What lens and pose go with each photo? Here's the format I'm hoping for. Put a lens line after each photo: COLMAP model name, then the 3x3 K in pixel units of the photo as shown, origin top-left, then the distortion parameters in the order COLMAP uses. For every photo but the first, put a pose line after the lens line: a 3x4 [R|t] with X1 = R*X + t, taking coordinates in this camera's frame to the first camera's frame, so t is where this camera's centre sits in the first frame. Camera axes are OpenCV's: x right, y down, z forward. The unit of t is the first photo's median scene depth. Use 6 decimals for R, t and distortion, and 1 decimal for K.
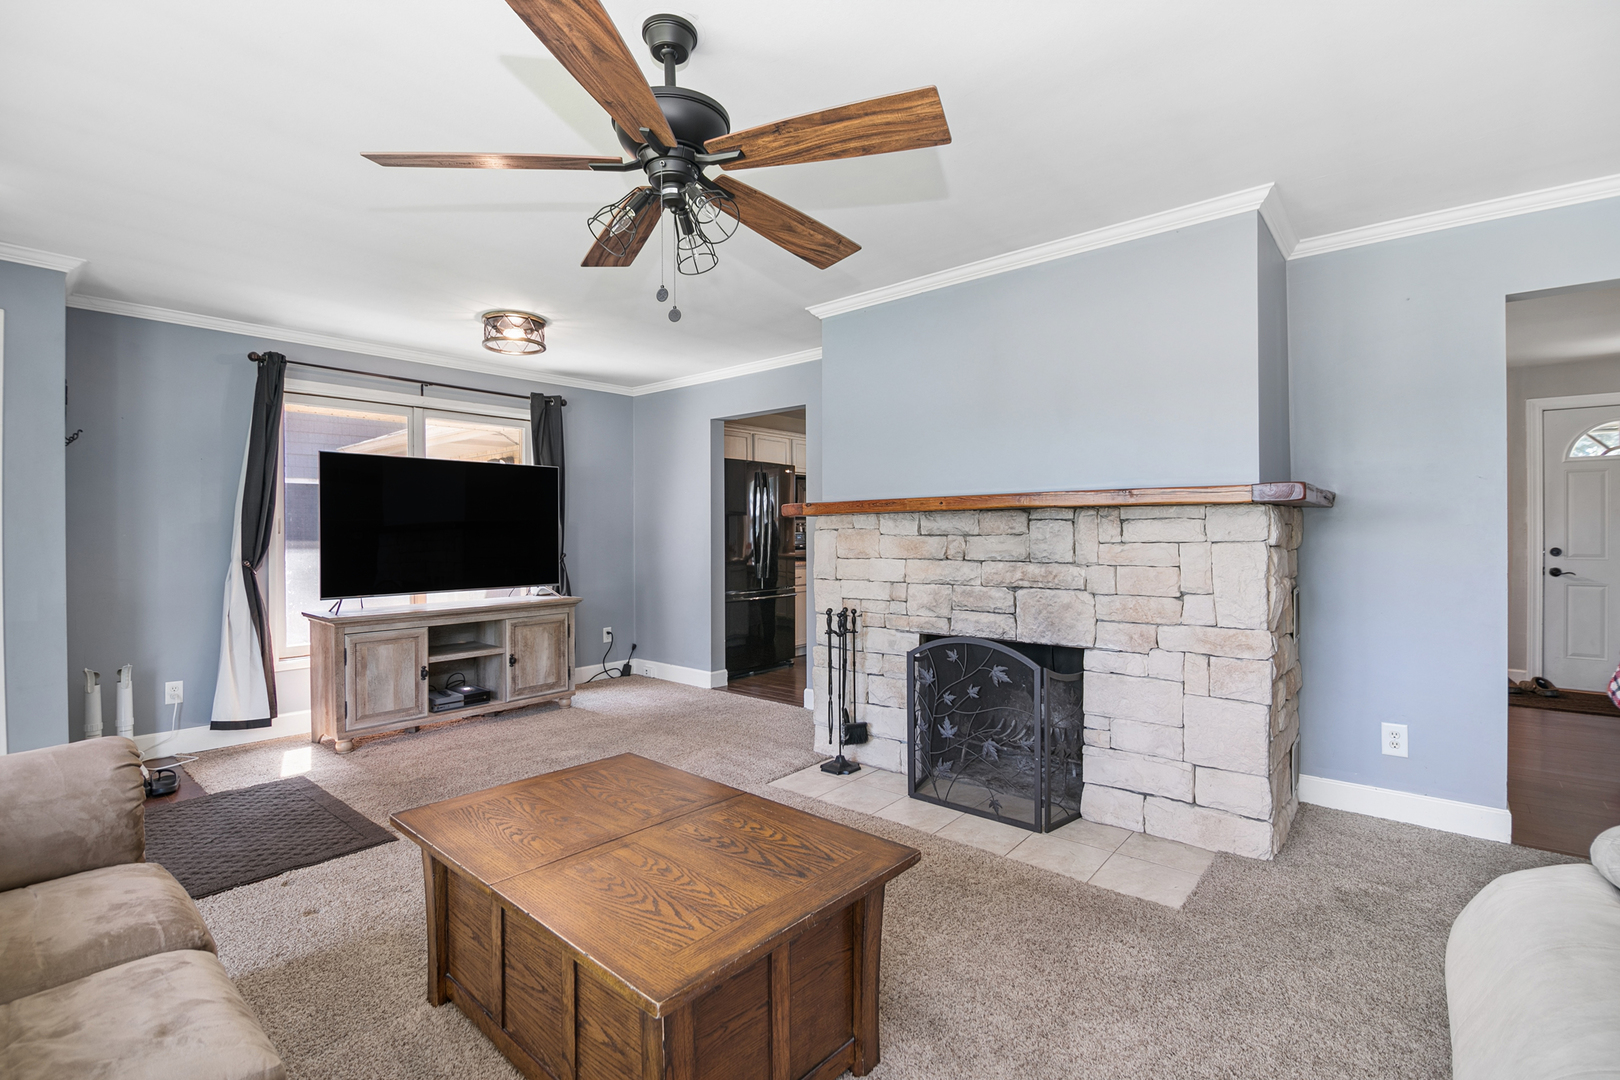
lens RADIAL K [[731.3, 0, 810.0], [0, 731.3, 540.0], [0, 0, 1]] dist [-0.000874, -0.012466]
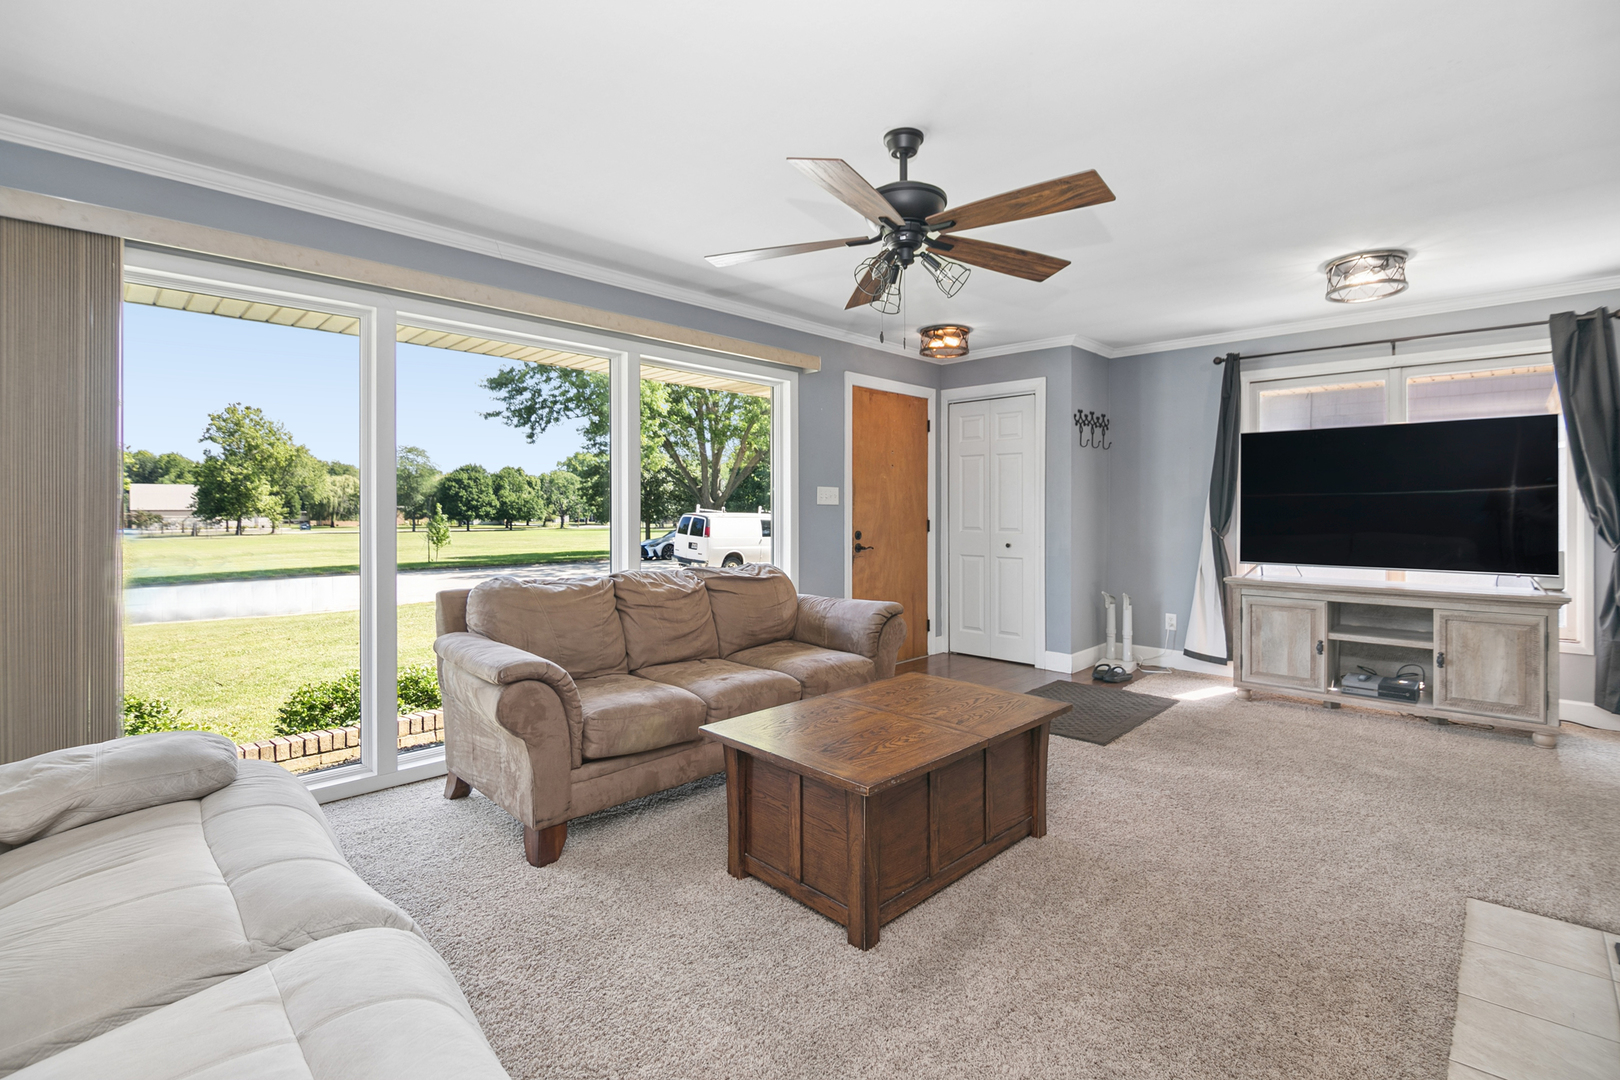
lens RADIAL K [[764.7, 0, 824.1], [0, 764.7, 511.7], [0, 0, 1]] dist [-0.010932, 0.000225]
pose [[-0.057458, 0.012035, -0.998275, 0.533387], [-0.007853, 0.999891, 0.012507, -0.007941], [0.998317, 0.008558, -0.057358, 0.394053]]
